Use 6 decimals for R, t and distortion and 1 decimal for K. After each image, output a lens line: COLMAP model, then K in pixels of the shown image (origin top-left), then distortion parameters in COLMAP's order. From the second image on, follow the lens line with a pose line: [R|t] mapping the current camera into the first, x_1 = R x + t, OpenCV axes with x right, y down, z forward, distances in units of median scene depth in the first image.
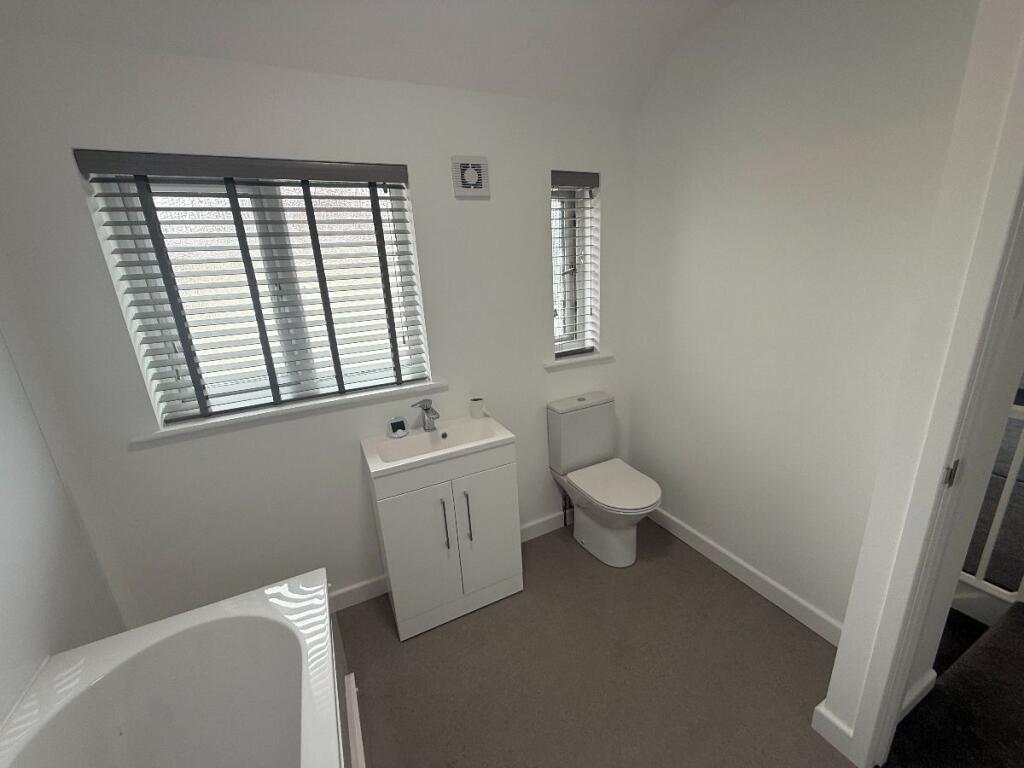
lens RADIAL K [[417.0, 0, 519.6], [0, 417.0, 387.3], [0, 0, 1]] dist [0.001421, 0.000076]
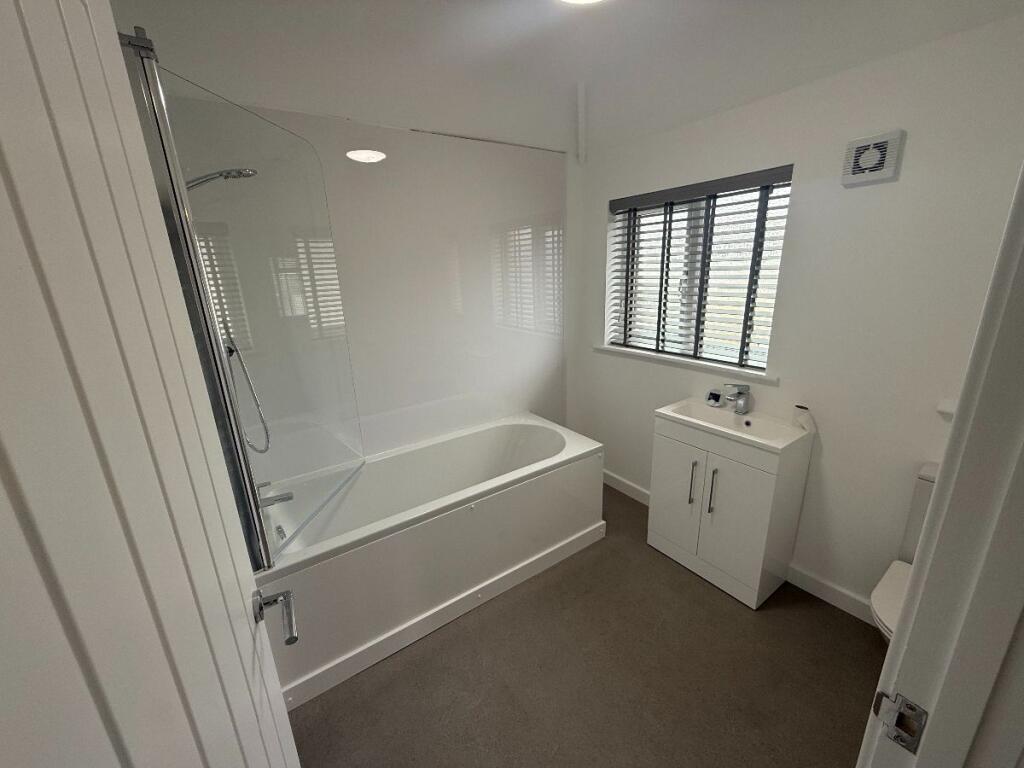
lens RADIAL K [[417.0, 0, 519.6], [0, 417.0, 387.3], [0, 0, 1]] dist [0.001421, 0.000076]
pose [[0.148036, 0.325954, -0.933723, 0.740856], [-0.248569, 0.926082, 0.283877, -0.134190], [0.957235, 0.190071, 0.218116, 0.210291]]
